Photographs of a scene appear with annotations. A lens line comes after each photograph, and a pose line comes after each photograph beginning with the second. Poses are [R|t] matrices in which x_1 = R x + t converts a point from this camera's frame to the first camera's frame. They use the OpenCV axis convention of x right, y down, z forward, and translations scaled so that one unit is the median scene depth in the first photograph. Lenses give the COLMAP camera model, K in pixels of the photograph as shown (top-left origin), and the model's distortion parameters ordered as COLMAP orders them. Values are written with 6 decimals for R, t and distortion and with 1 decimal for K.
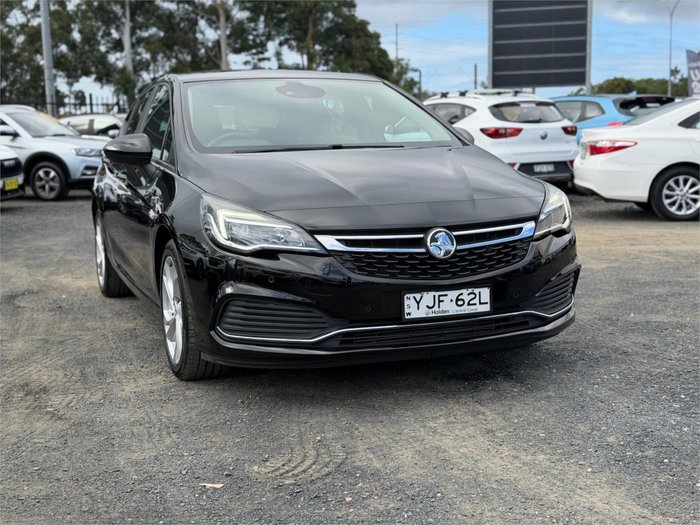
lens RADIAL K [[972.8, 0, 350.0], [0, 972.8, 262.5], [0, 0, 1]] dist [0.122220, -0.135729]
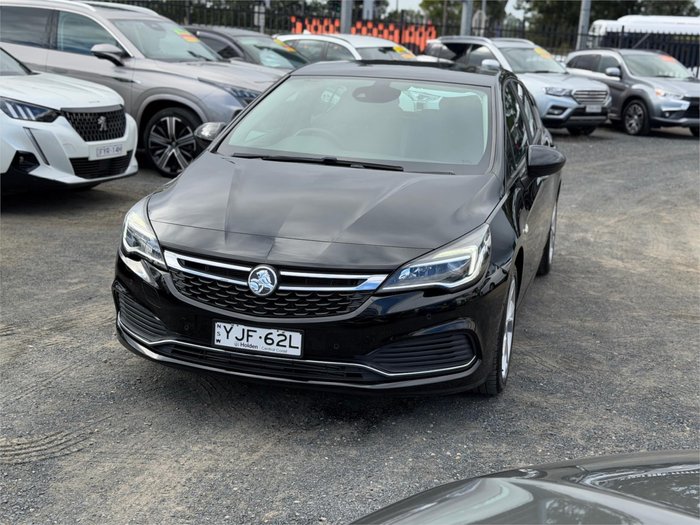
lens RADIAL K [[973.9, 0, 351.7], [0, 973.9, 265.9], [0, 0, 1]] dist [0.109396, -0.064390]
pose [[0.814059, 0.194187, -0.547357, 0.696515], [-0.146534, 0.980630, 0.129968, -0.173962], [0.561993, -0.025595, 0.826746, 0.199524]]
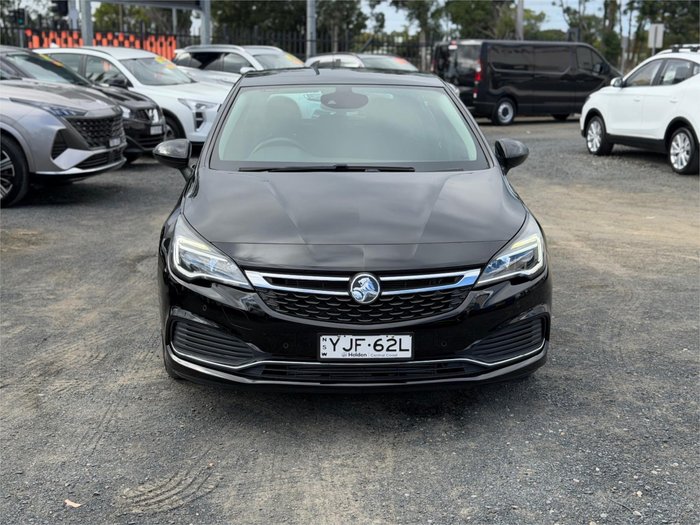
lens RADIAL K [[972.8, 0, 350.0], [0, 972.8, 262.5], [0, 0, 1]] dist [0.122220, -0.135729]
pose [[0.955100, 0.091470, -0.281810, 0.349425], [-0.069756, 0.993836, 0.086165, -0.128231], [0.287955, -0.062638, 0.955593, 0.019603]]
